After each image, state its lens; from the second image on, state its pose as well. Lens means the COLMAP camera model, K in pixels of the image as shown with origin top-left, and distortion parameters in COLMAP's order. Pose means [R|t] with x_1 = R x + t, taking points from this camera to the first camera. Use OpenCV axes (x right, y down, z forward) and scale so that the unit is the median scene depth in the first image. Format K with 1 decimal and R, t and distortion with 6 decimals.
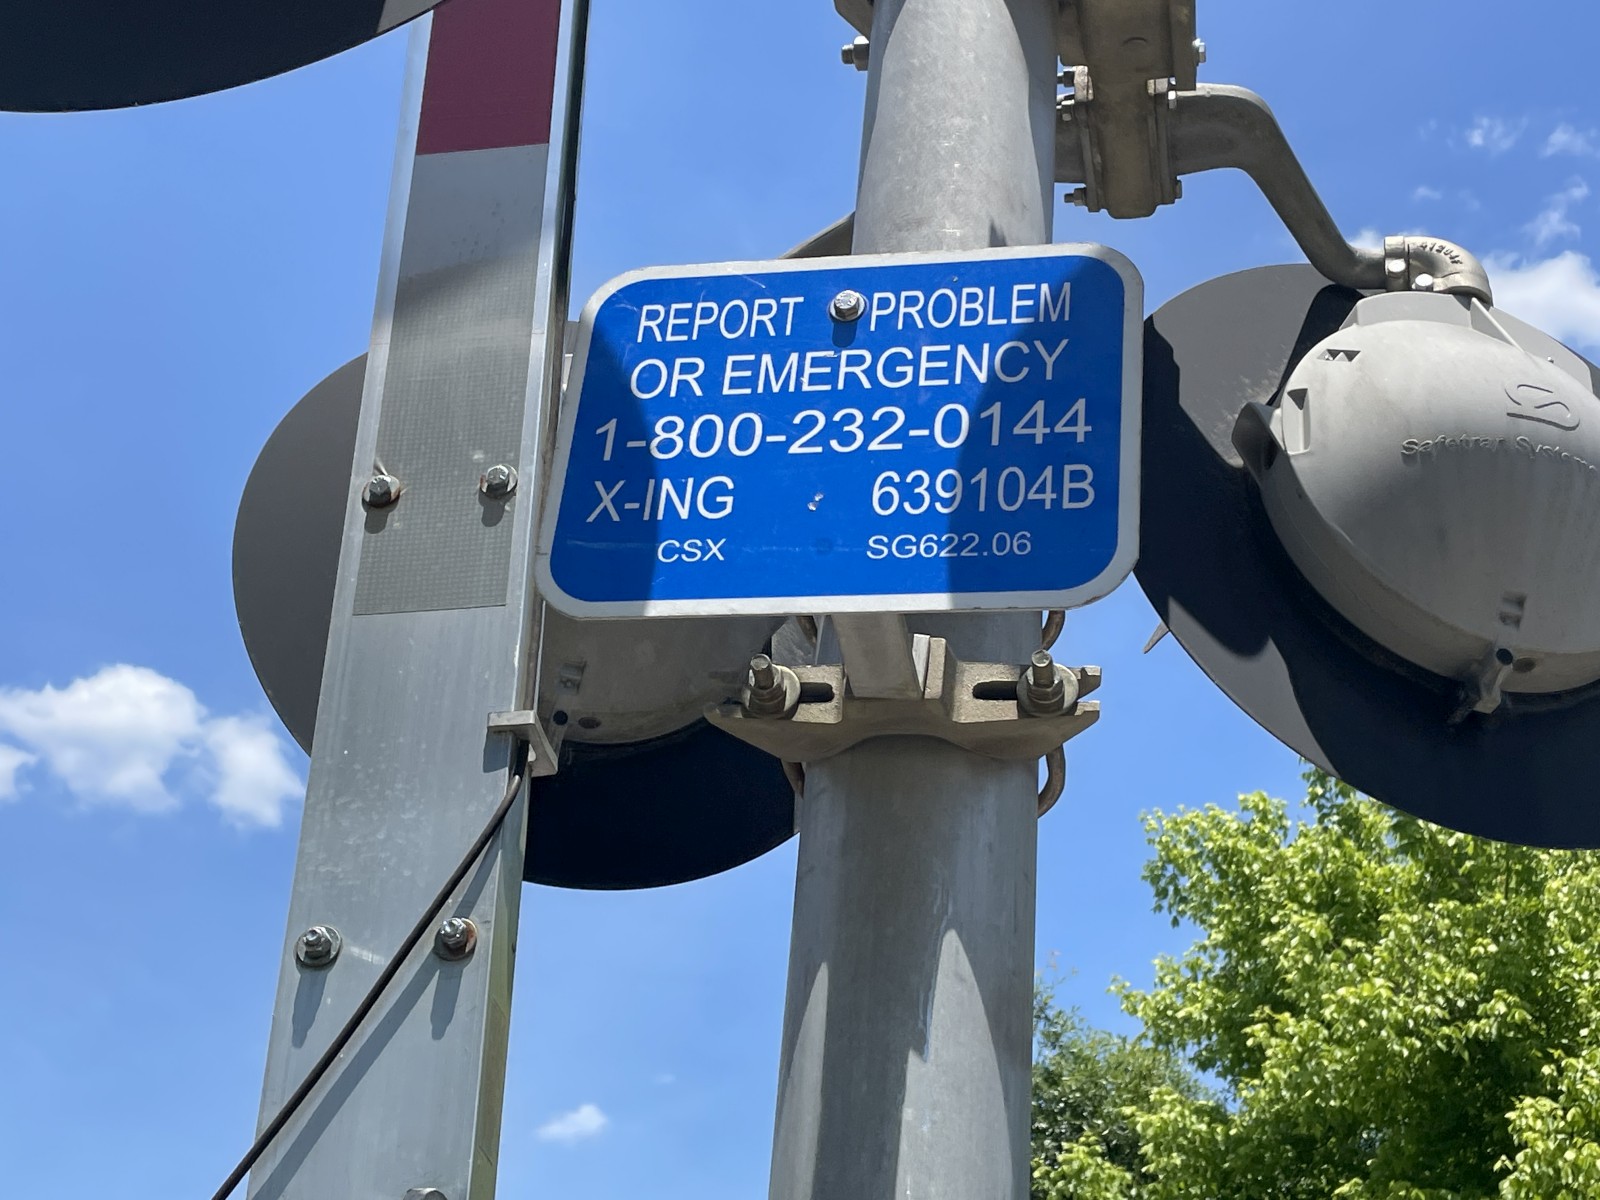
lens RADIAL K [[2350.6, 0, 823.7], [0, 2350.6, 608.5], [0, 0, 1]] dist [0.053906, 0.000000]
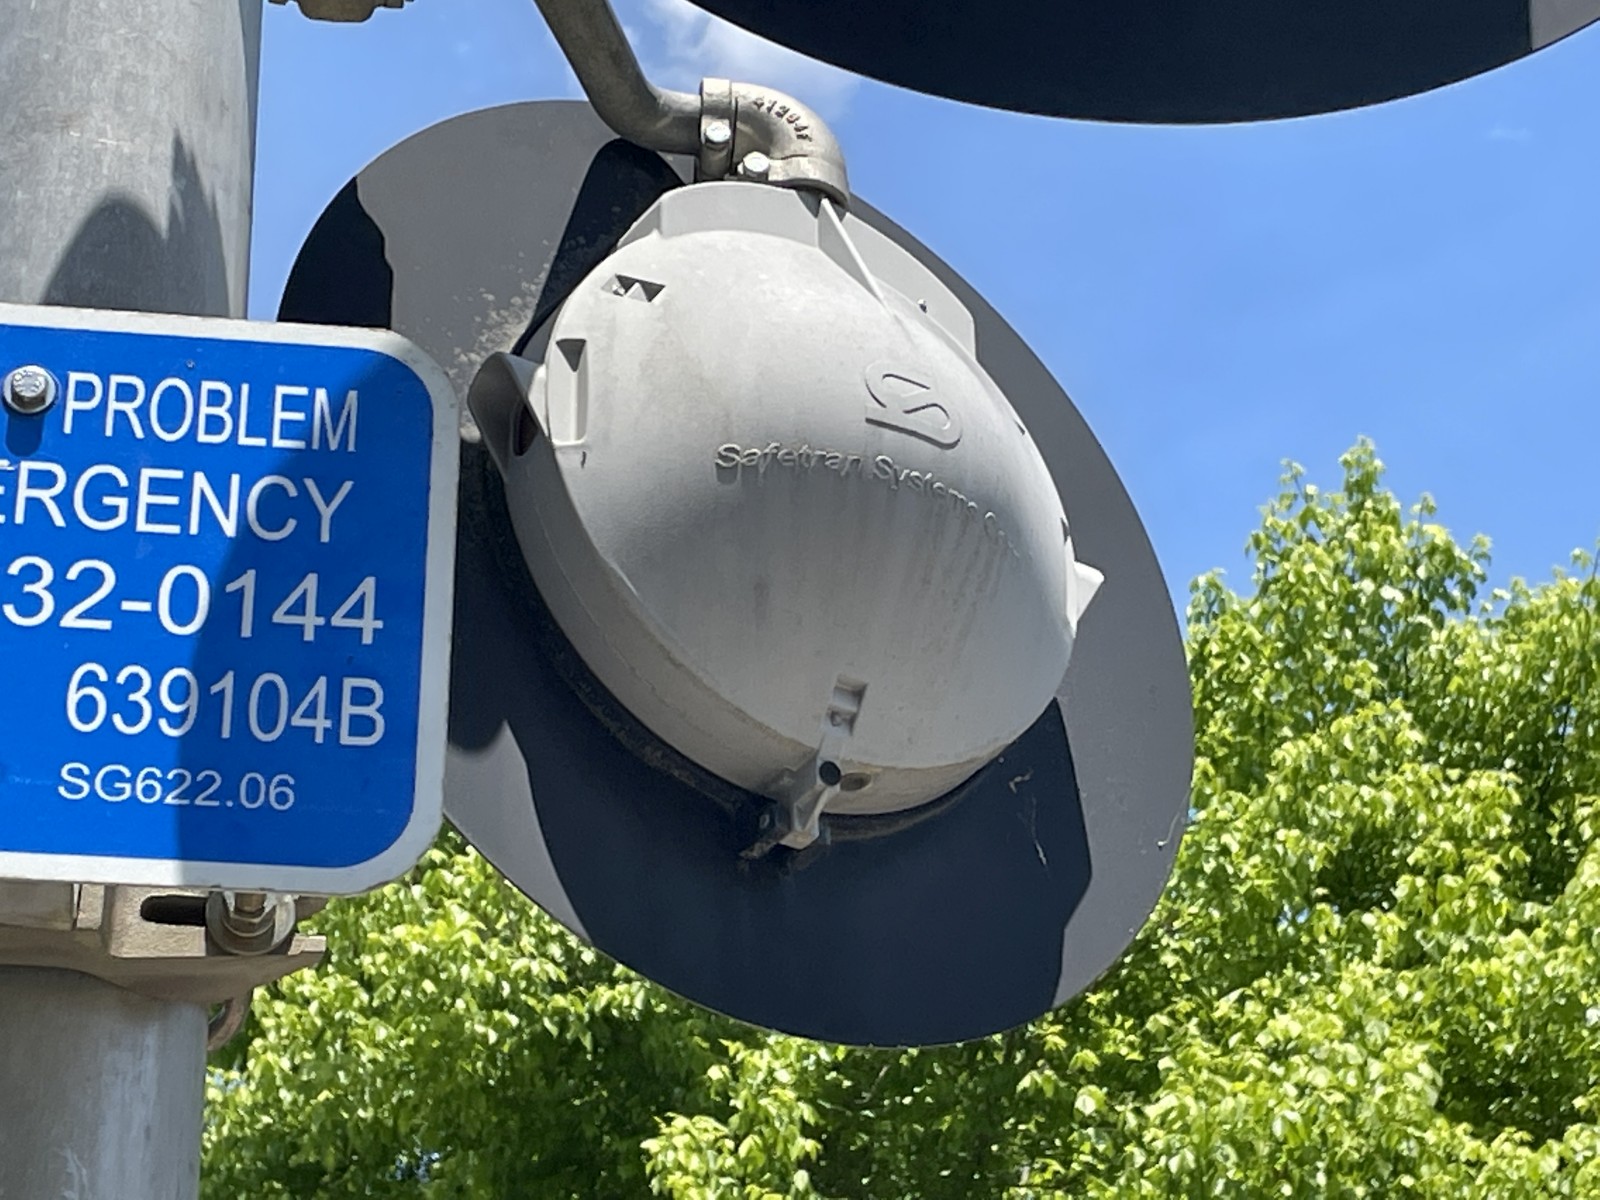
lens RADIAL K [[4221.7, 0, 851.4], [0, 4221.7, 607.0], [0, 0, 1]] dist [0.218860, 0.000000]
pose [[0.945614, 0.065184, 0.318692, -0.101872], [-0.097283, 0.991548, 0.085846, -0.128193], [-0.310402, -0.112181, 0.943963, -0.168403]]
